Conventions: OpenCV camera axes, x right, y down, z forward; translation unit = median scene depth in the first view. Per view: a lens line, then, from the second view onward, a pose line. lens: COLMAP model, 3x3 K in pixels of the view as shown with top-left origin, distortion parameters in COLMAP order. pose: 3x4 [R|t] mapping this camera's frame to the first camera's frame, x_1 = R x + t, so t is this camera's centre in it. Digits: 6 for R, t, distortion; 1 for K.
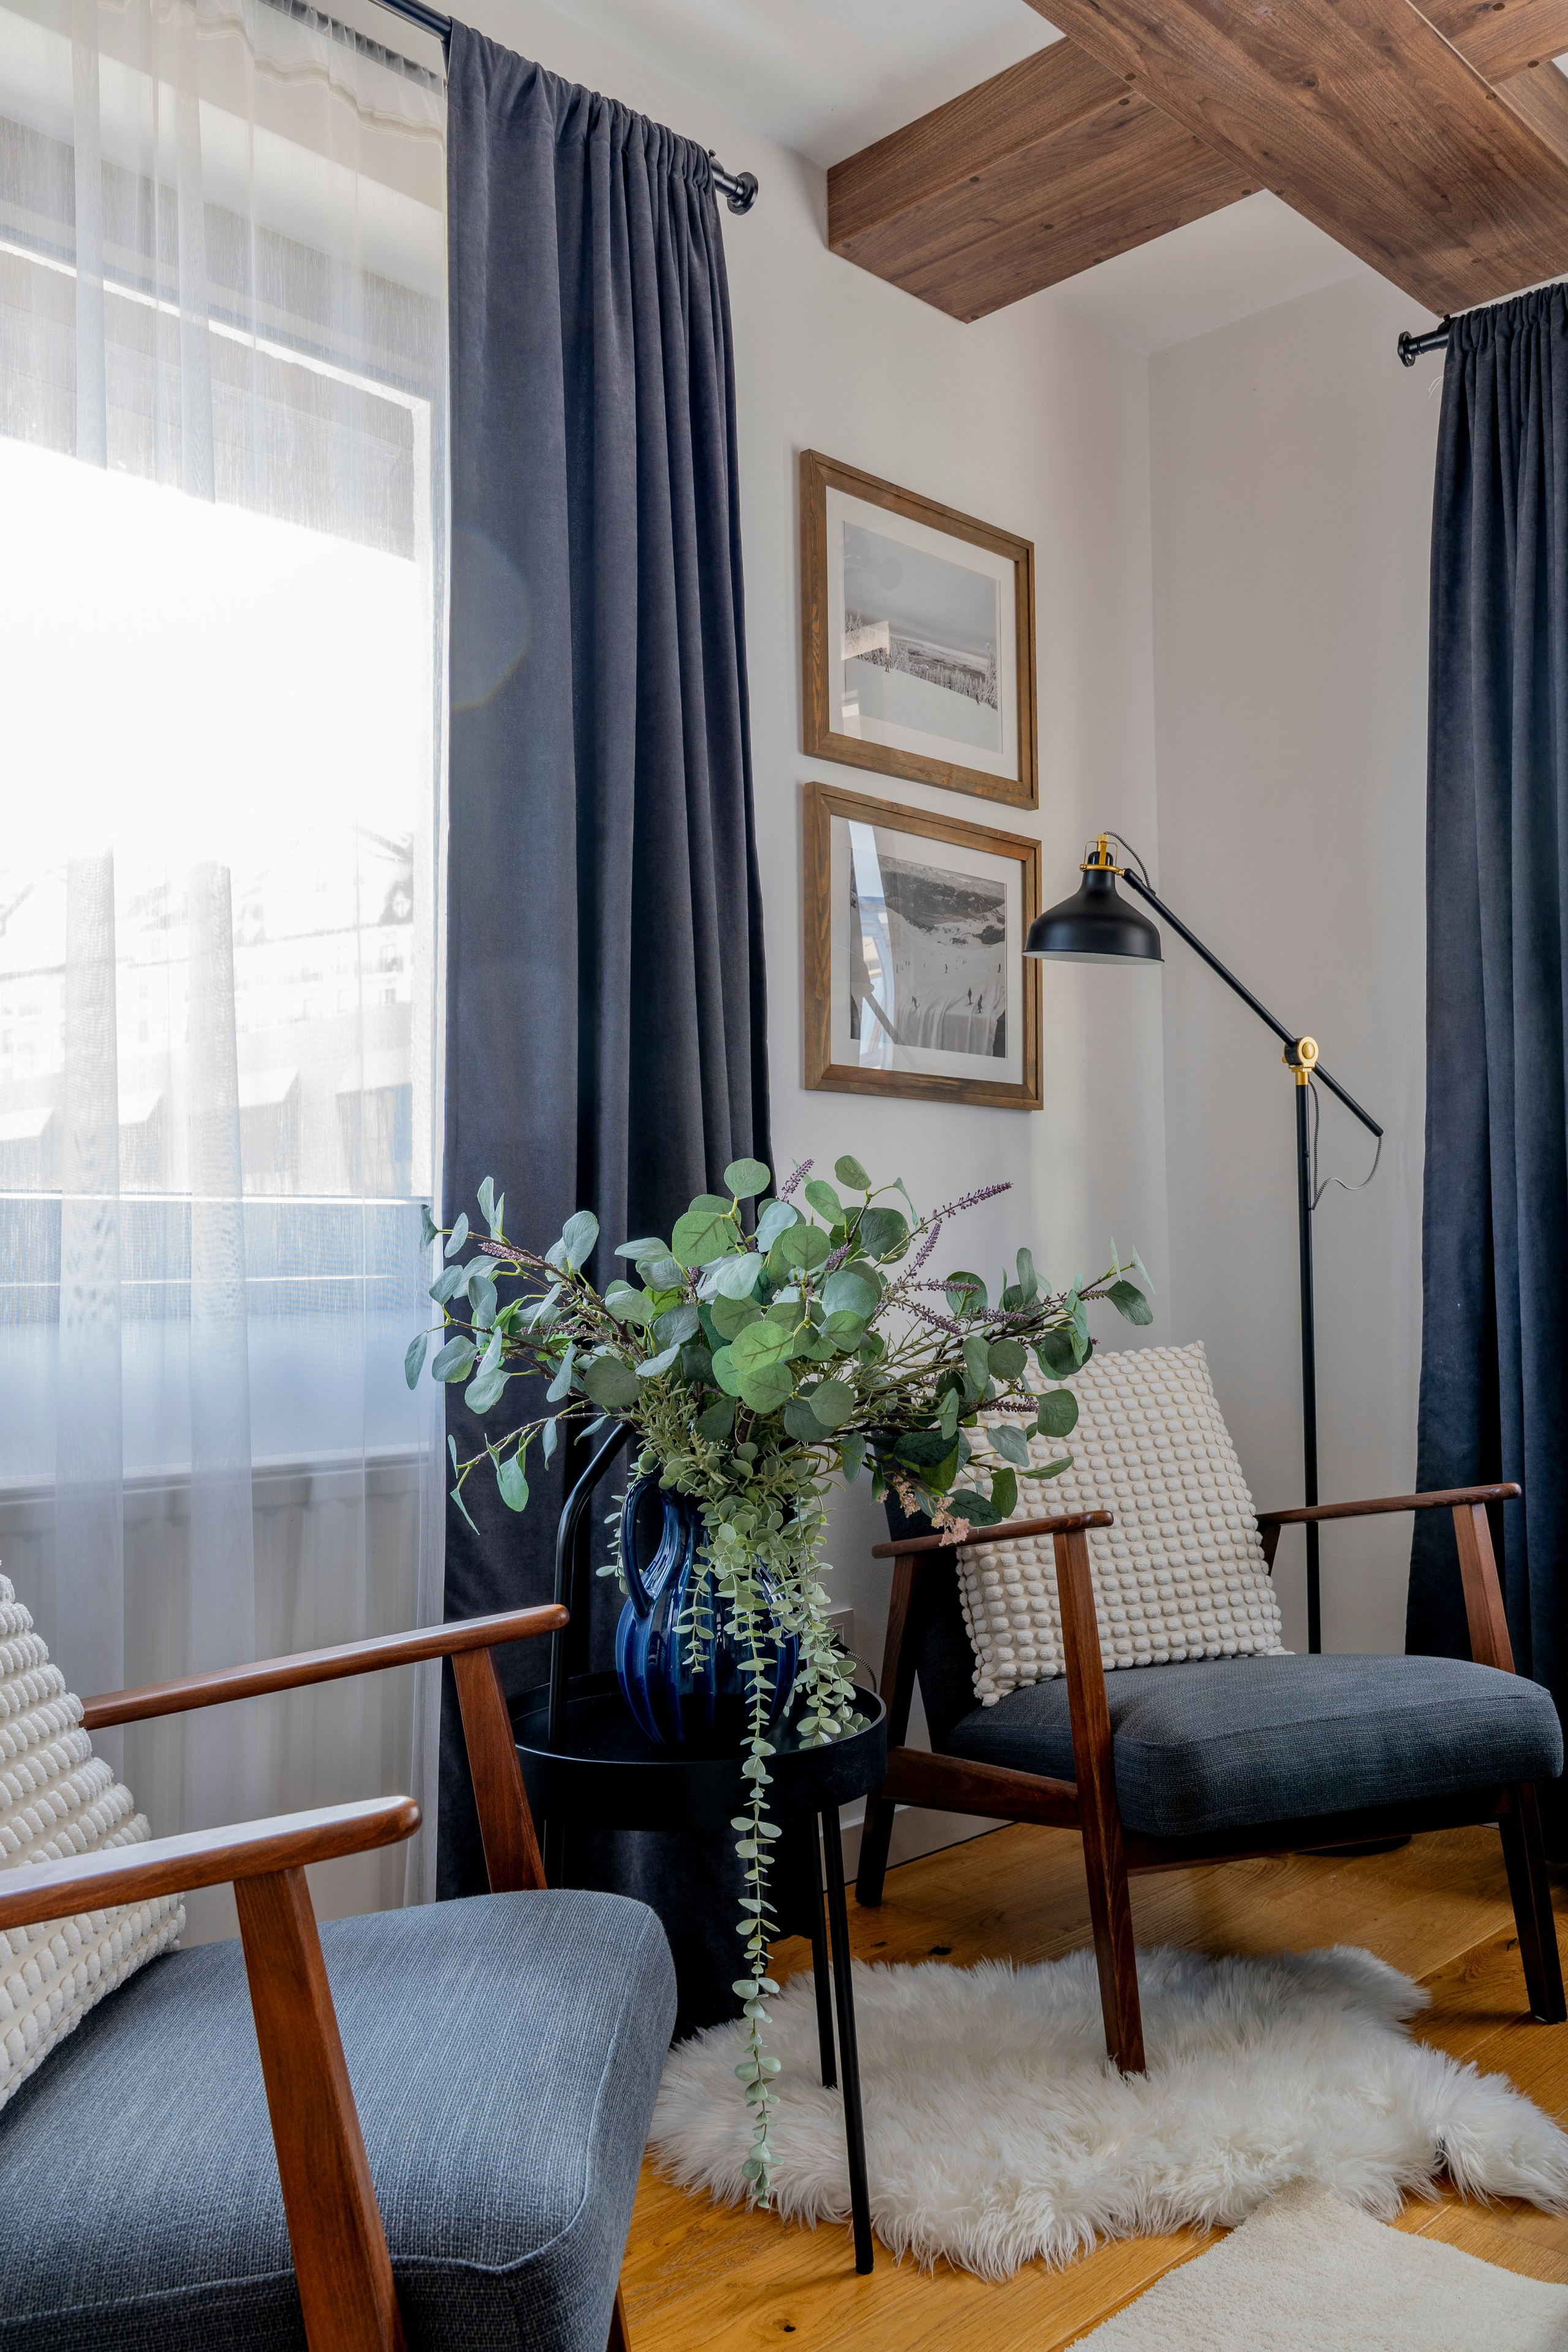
lens RADIAL K [[1881.1, 0, 784.8], [0, 1881.1, 1175.5], [0, 0, 1]] dist [0.001410, -0.008083]
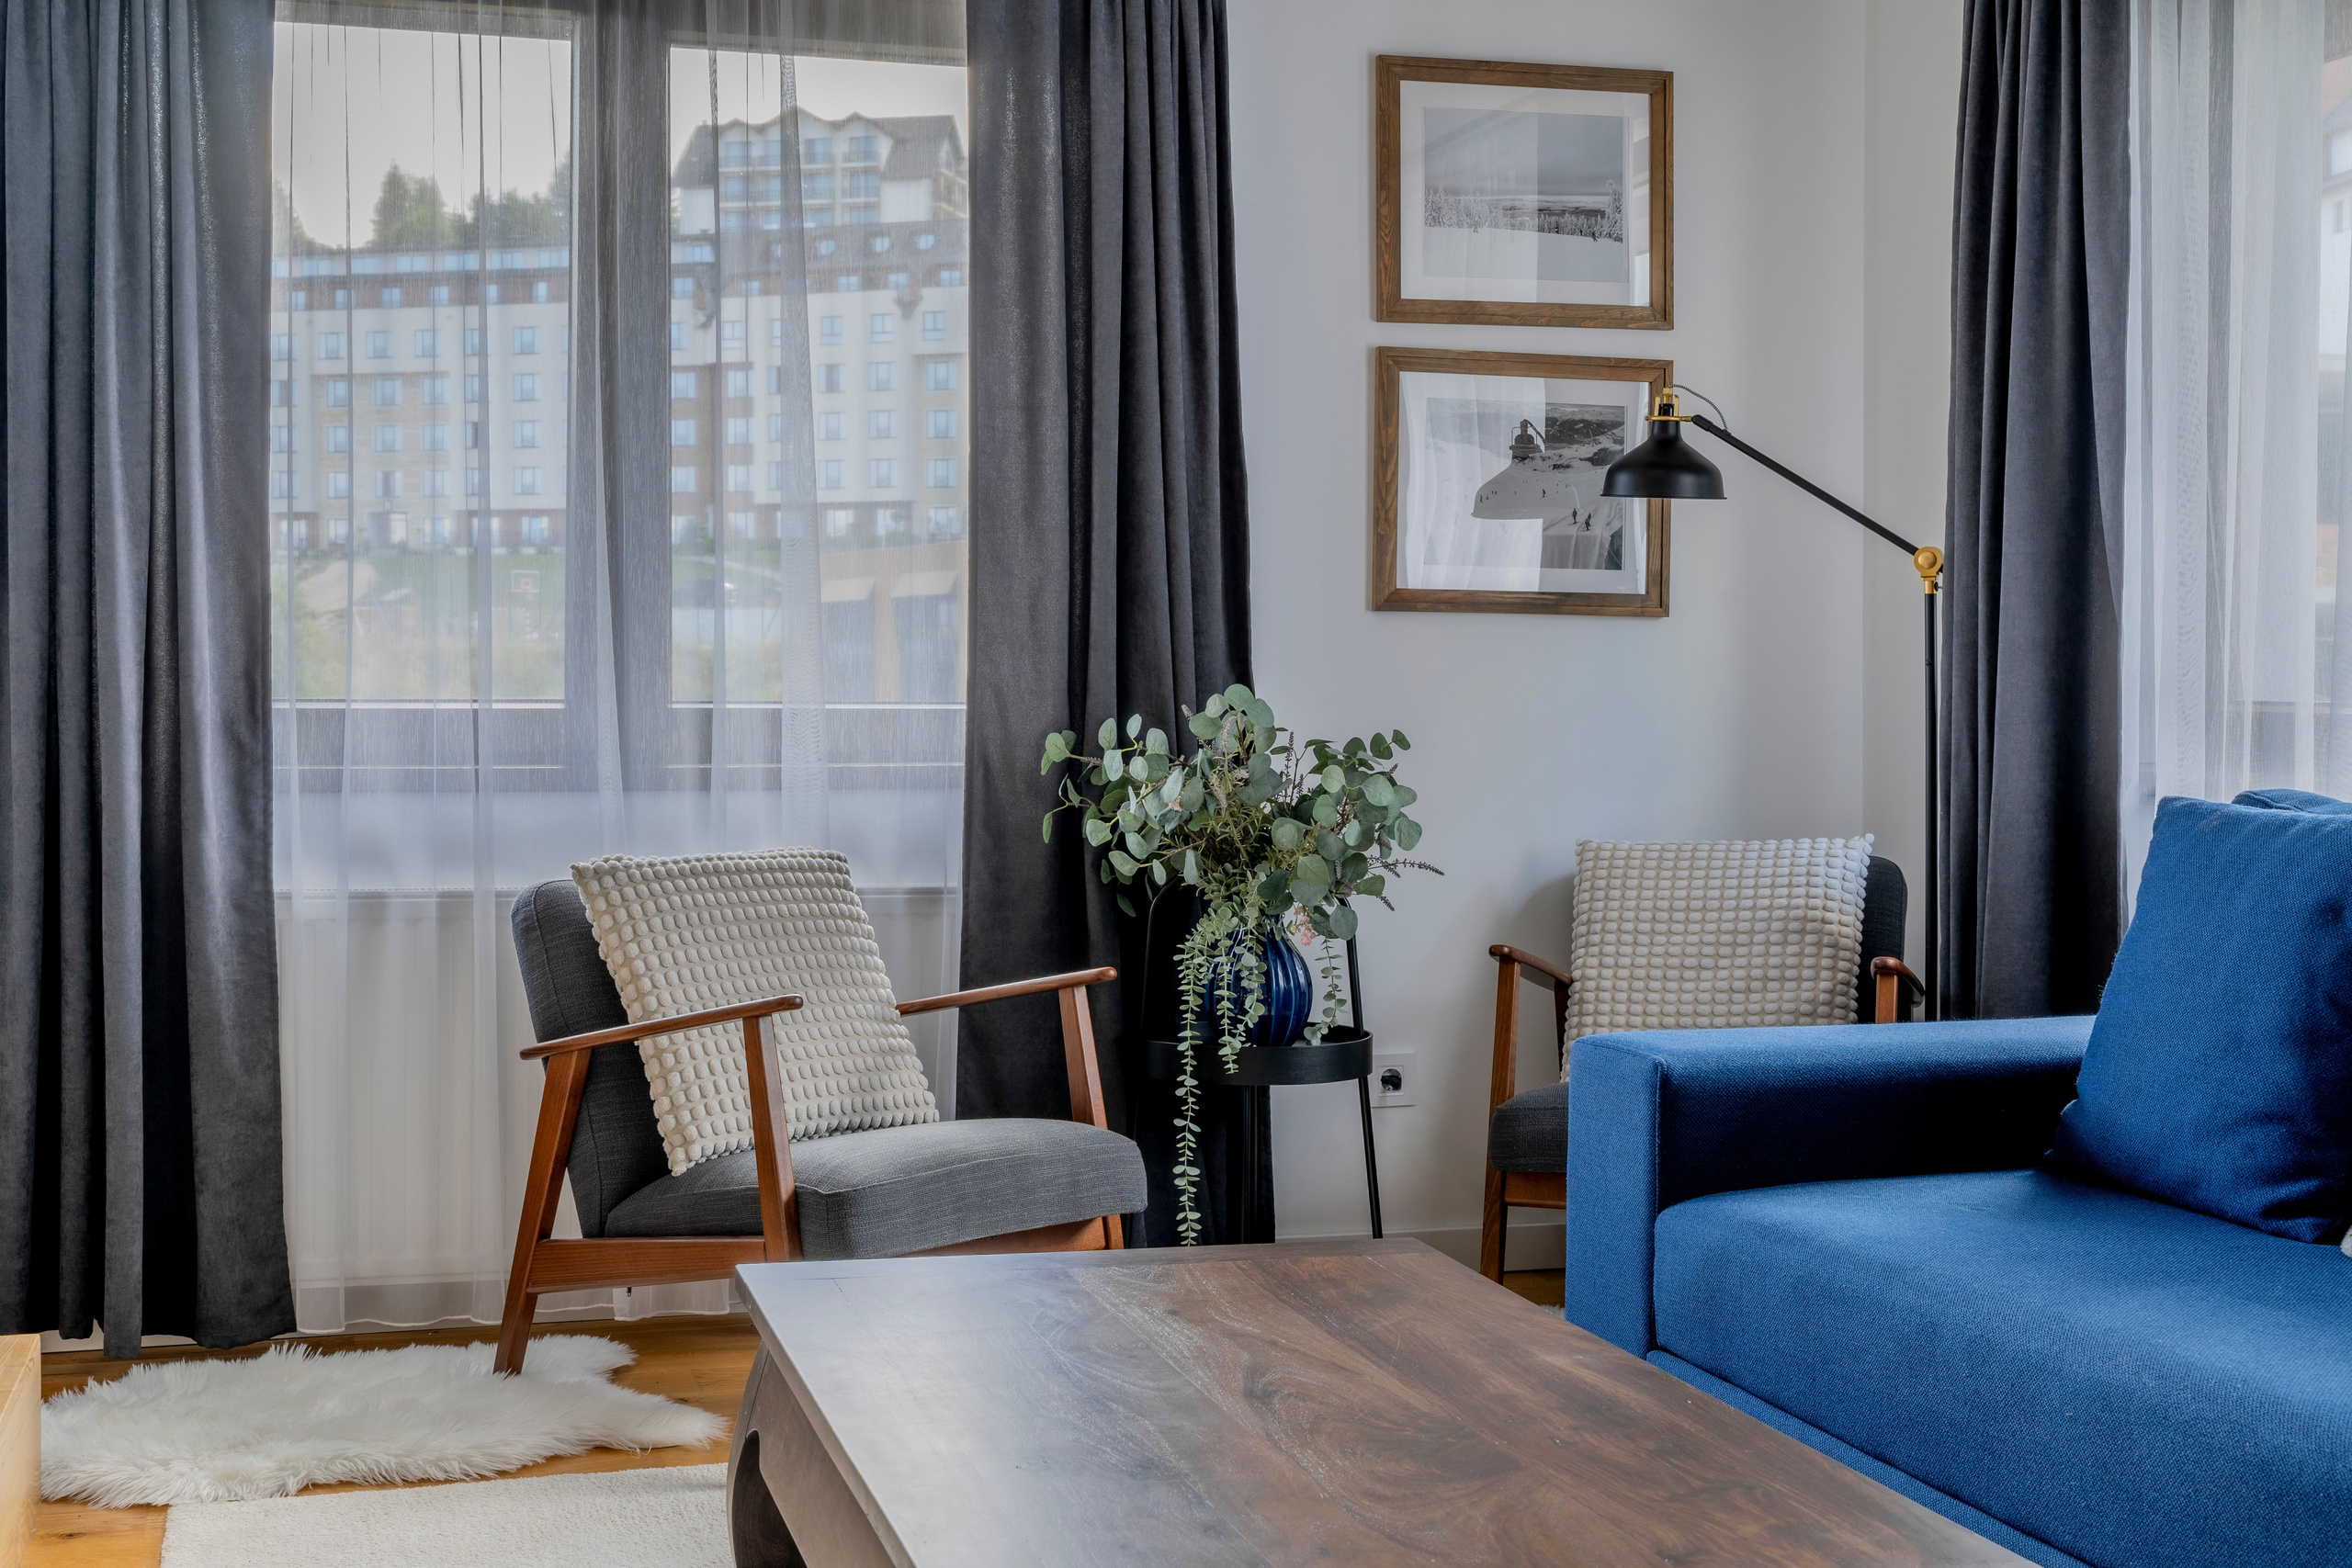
lens RADIAL K [[2928.8, 0, 1173.0], [0, 2928.8, 782.2], [0, 0, 1]] dist [-0.005590, -0.008086]
pose [[0.870915, 0.027380, -0.490671, 0.900895], [0.007878, 0.997541, 0.069648, -0.075526], [0.491371, -0.064523, 0.868557, -0.738057]]
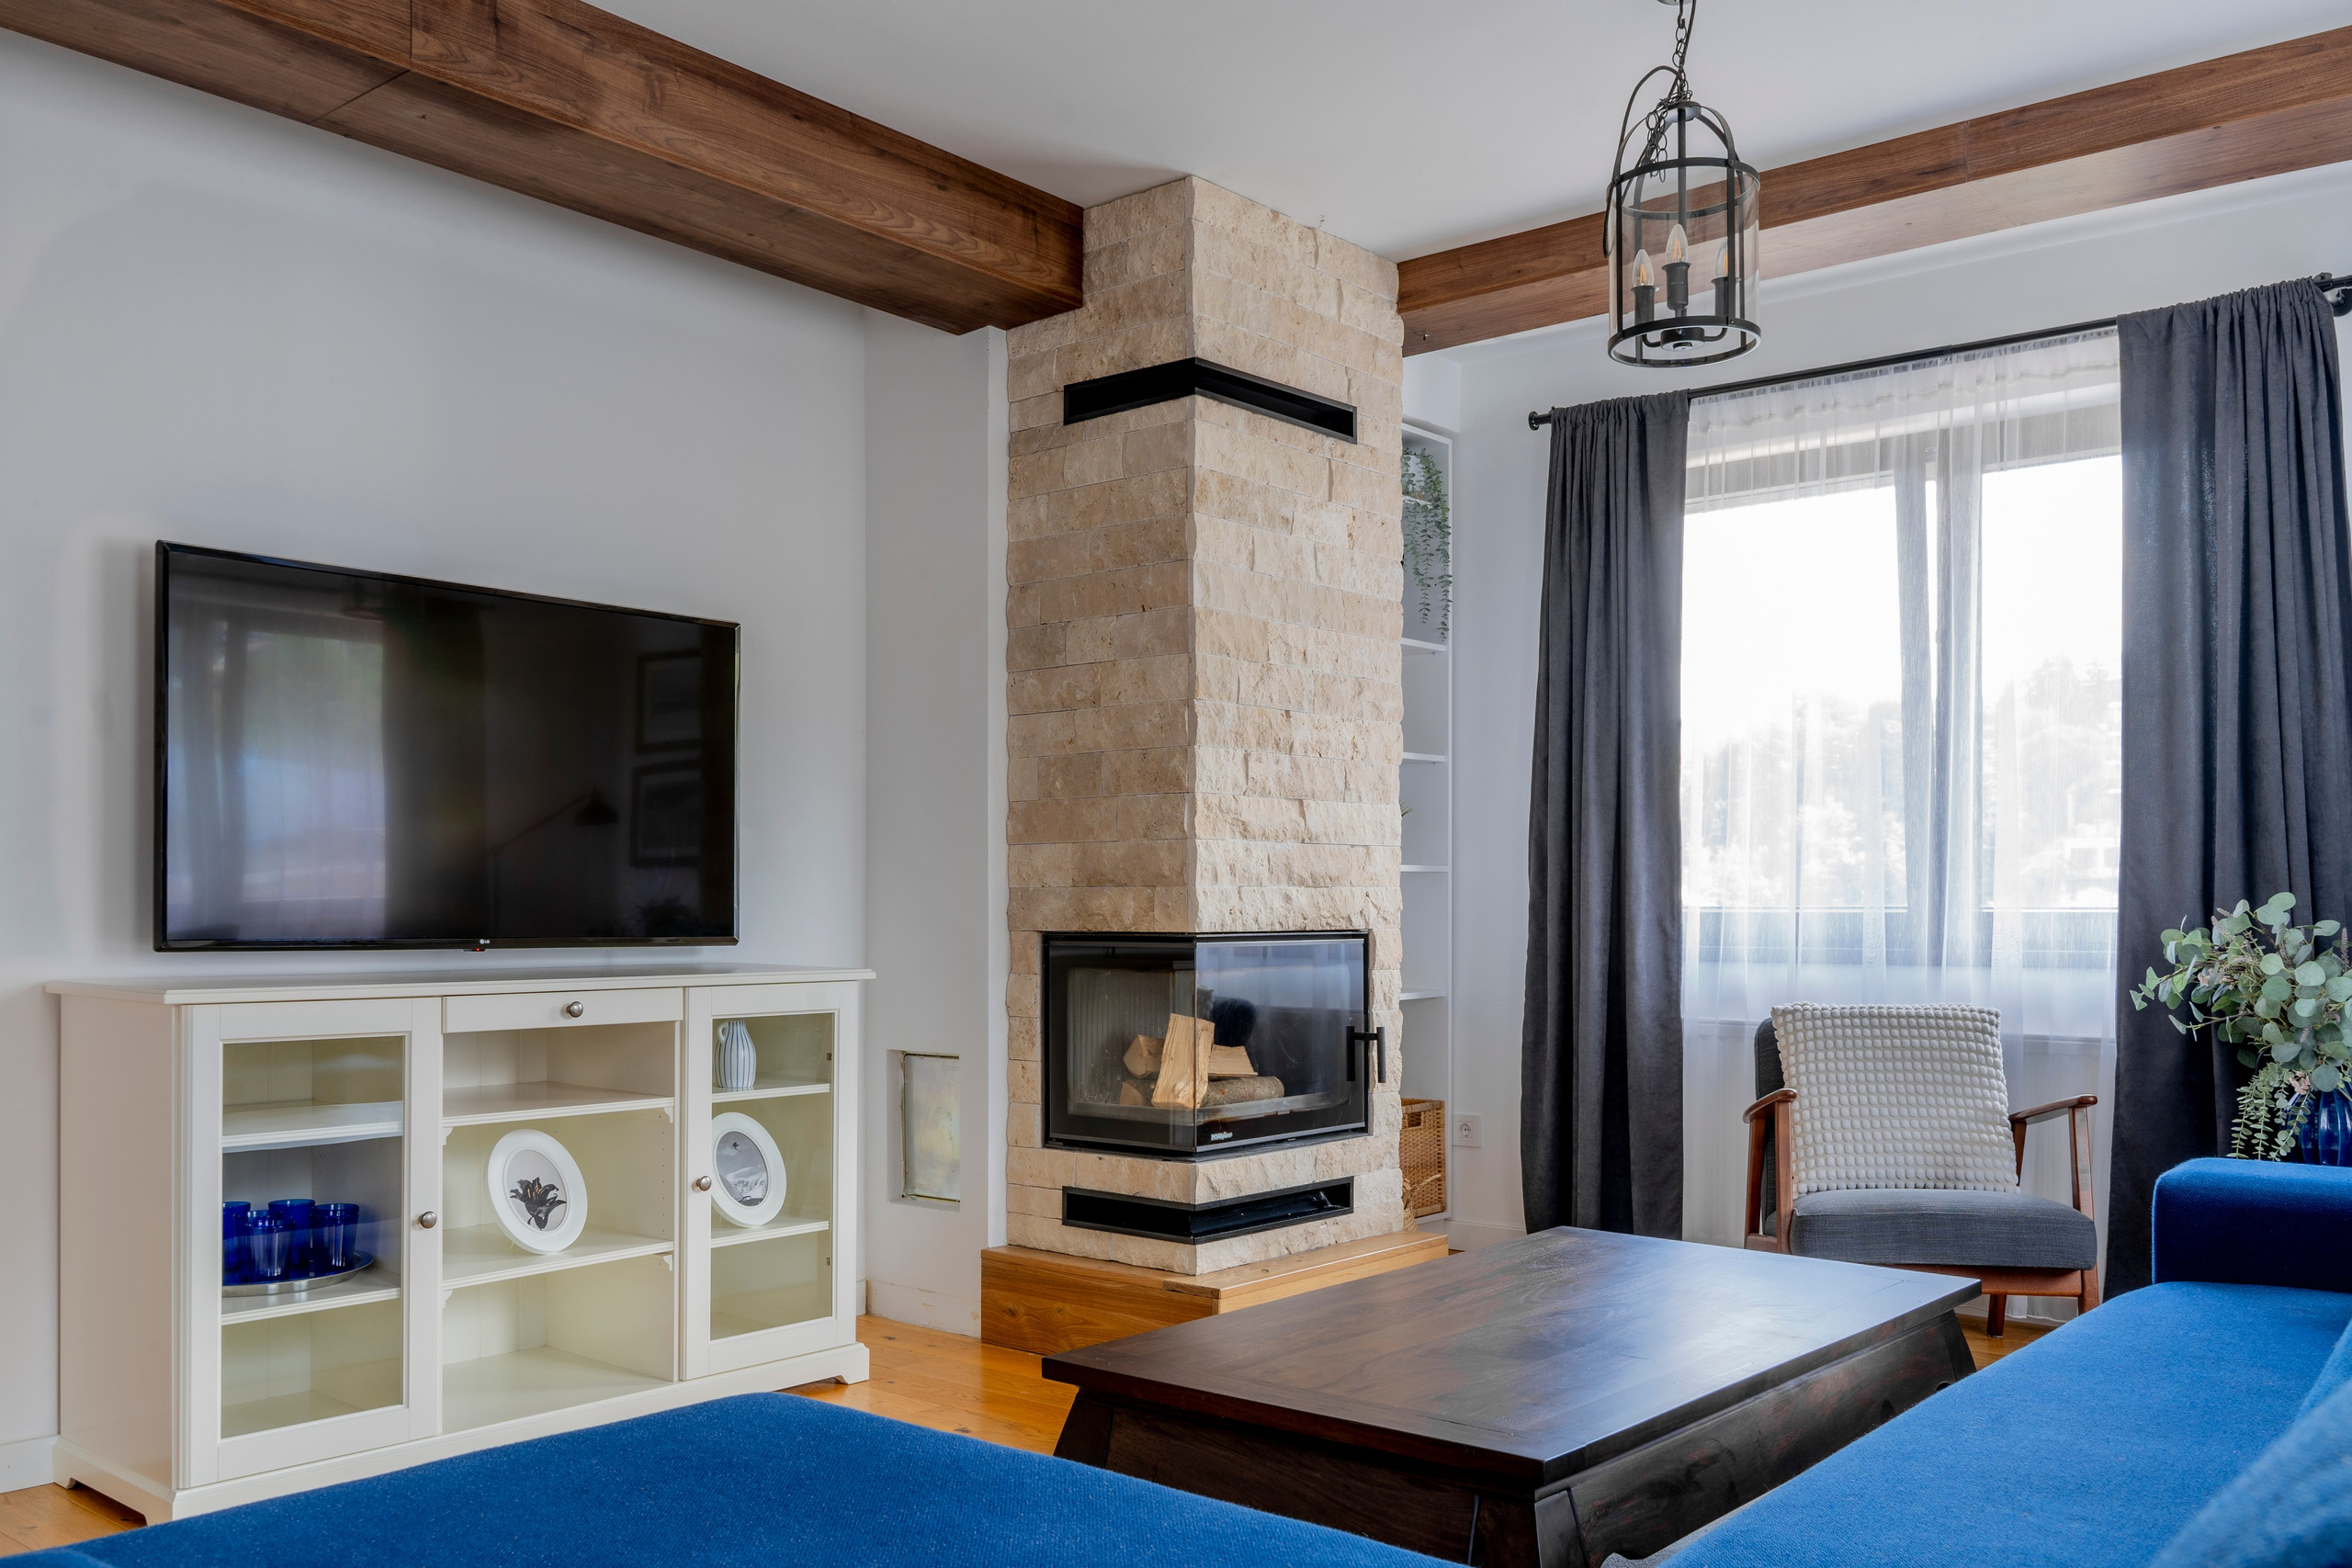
lens RADIAL K [[1949.0, 0, 1142.3], [0, 1949.0, 920.9], [0, 0, 1]] dist [-0.018003, 0.004950]
pose [[0.065093, 0.016309, -0.997746, 1.559551], [0.039819, 0.999028, 0.018927, -0.052525], [0.997084, -0.040962, 0.064380, -0.155357]]
